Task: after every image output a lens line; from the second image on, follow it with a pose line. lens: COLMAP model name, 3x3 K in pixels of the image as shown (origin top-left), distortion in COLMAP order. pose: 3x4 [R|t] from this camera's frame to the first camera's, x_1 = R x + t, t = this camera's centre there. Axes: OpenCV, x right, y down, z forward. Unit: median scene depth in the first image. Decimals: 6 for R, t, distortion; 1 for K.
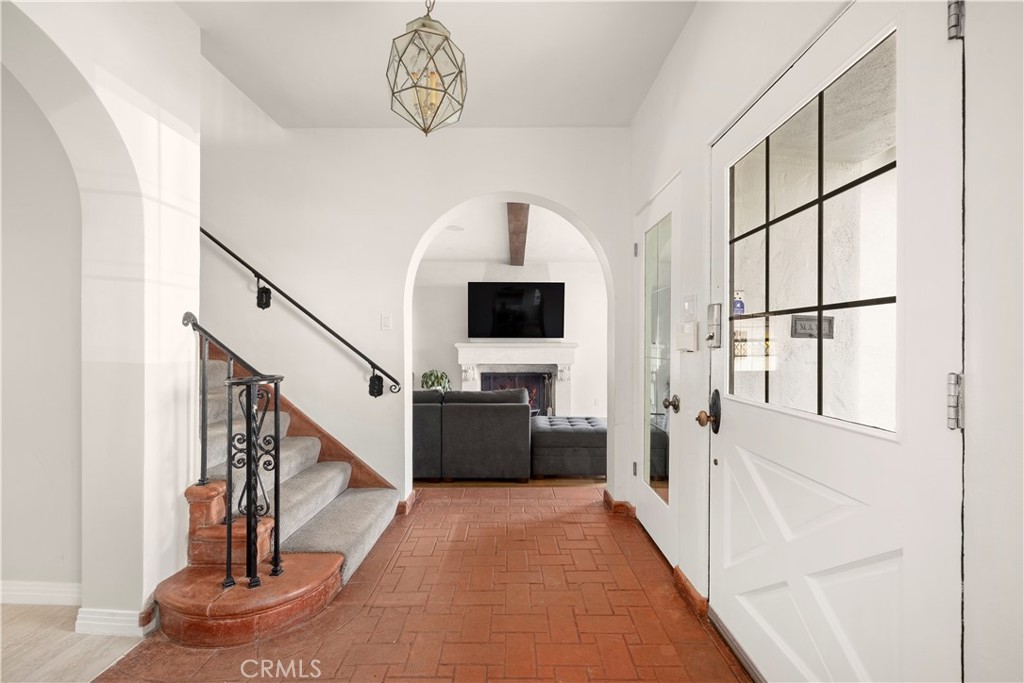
lens RADIAL K [[438.7, 0, 512.0], [0, 438.7, 341.5], [0, 0, 1]] dist [0.013527, 0.000019]
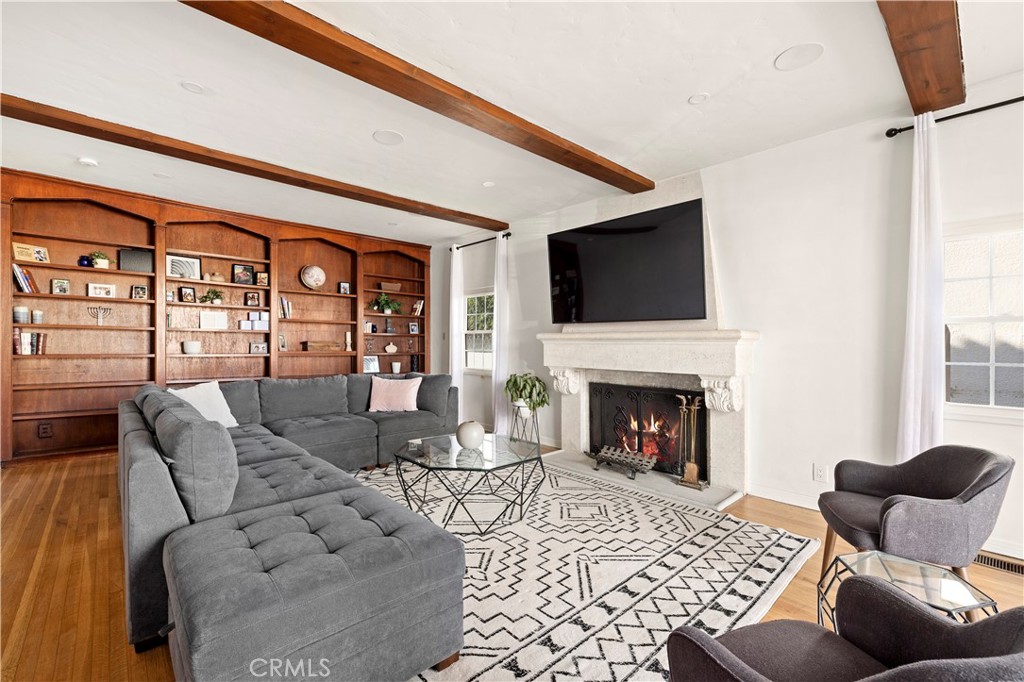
lens RADIAL K [[438.7, 0, 512.0], [0, 438.7, 341.0], [0, 0, 1]] dist [0.013527, 0.000019]
pose [[0.685742, -0.000107, -0.727844, 0.312605], [-0.003652, 0.999987, -0.003587, 0.017034], [0.727835, 0.005118, 0.685733, 0.524085]]
